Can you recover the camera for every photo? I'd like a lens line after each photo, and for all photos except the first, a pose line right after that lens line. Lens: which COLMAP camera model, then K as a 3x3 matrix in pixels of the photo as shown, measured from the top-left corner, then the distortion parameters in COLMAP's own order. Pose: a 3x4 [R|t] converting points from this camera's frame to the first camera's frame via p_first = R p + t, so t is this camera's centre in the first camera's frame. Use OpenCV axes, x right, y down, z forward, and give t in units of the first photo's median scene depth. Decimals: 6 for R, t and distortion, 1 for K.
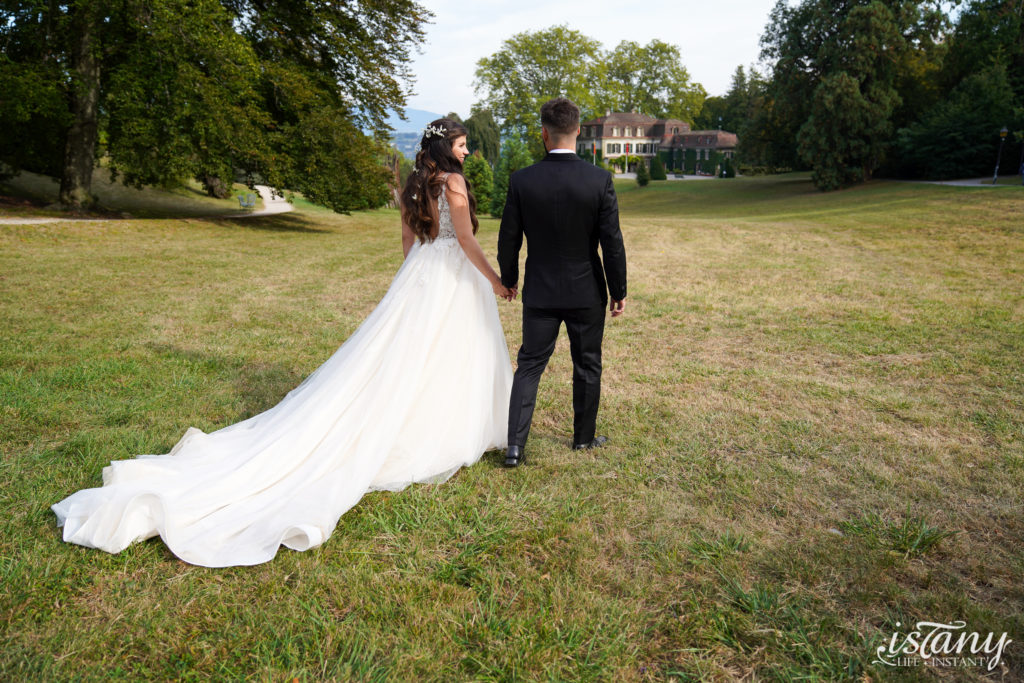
lens RADIAL K [[707.9, 0, 512.0], [0, 707.9, 341.5], [0, 0, 1]] dist [-0.130311, 0.099427]
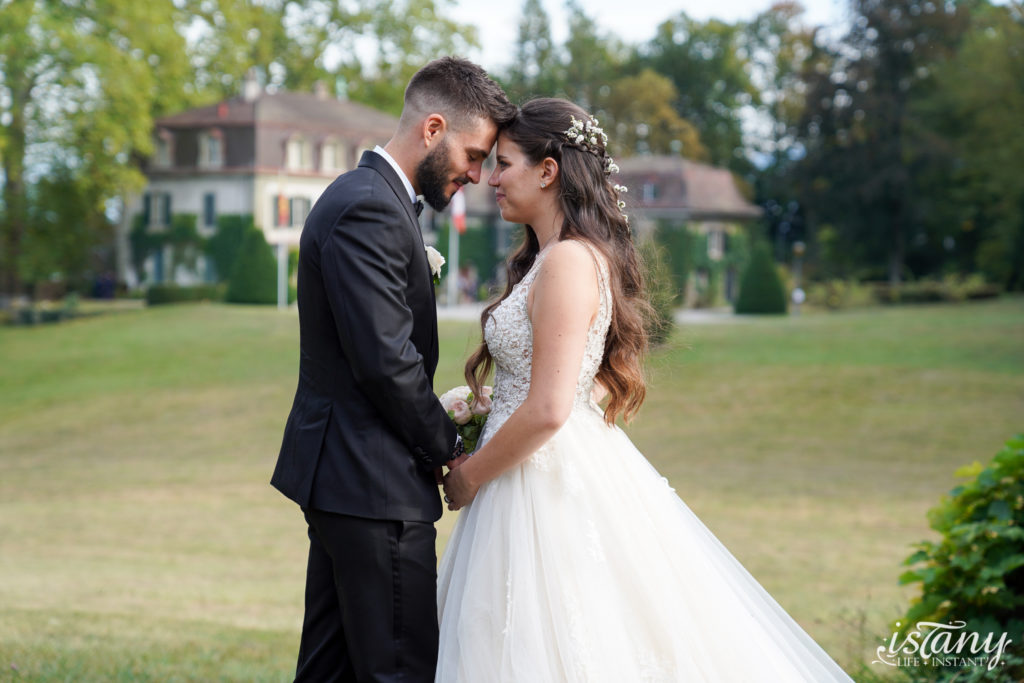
lens RADIAL K [[1778.0, 0, 512.0], [0, 1778.0, 341.5], [0, 0, 1]] dist [0.319753, 0.095000]
pose [[0.886865, 0.006983, 0.461976, -0.106075], [0.094033, 0.976230, -0.195274, -0.077830], [-0.452358, 0.216623, 0.865128, 0.353547]]
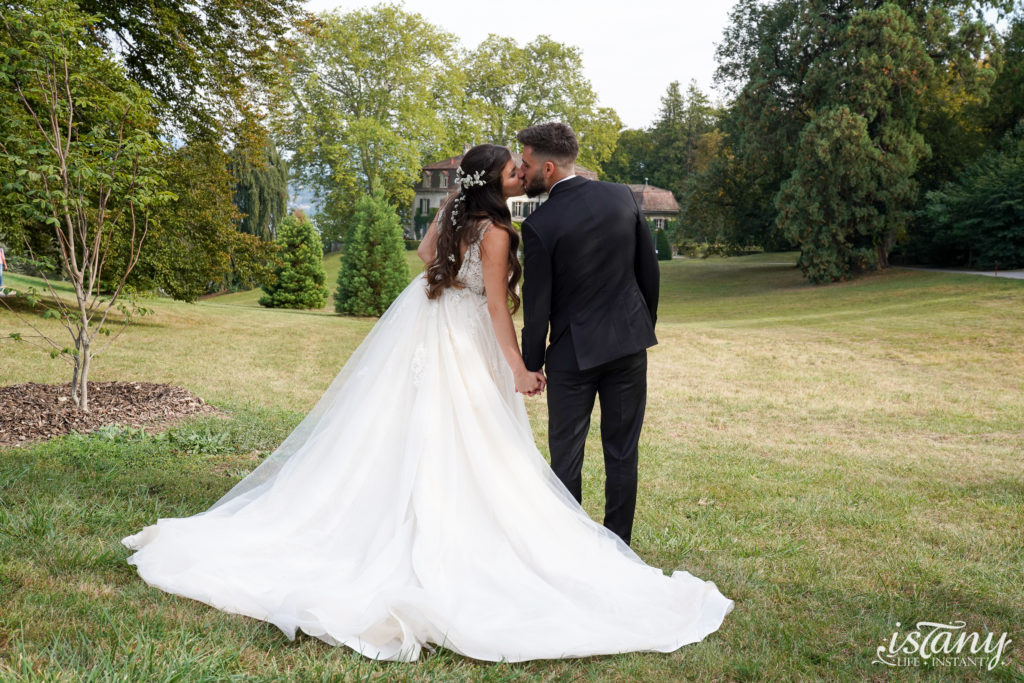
lens RADIAL K [[1228.4, 0, 512.0], [0, 1228.4, 341.5], [0, 0, 1]] dist [0.043133, 0.414030]
pose [[0.982233, 0.021602, 0.186416, -0.022480], [0.007769, 0.987820, -0.155405, 0.006835], [-0.187502, 0.154092, 0.970102, -0.032091]]
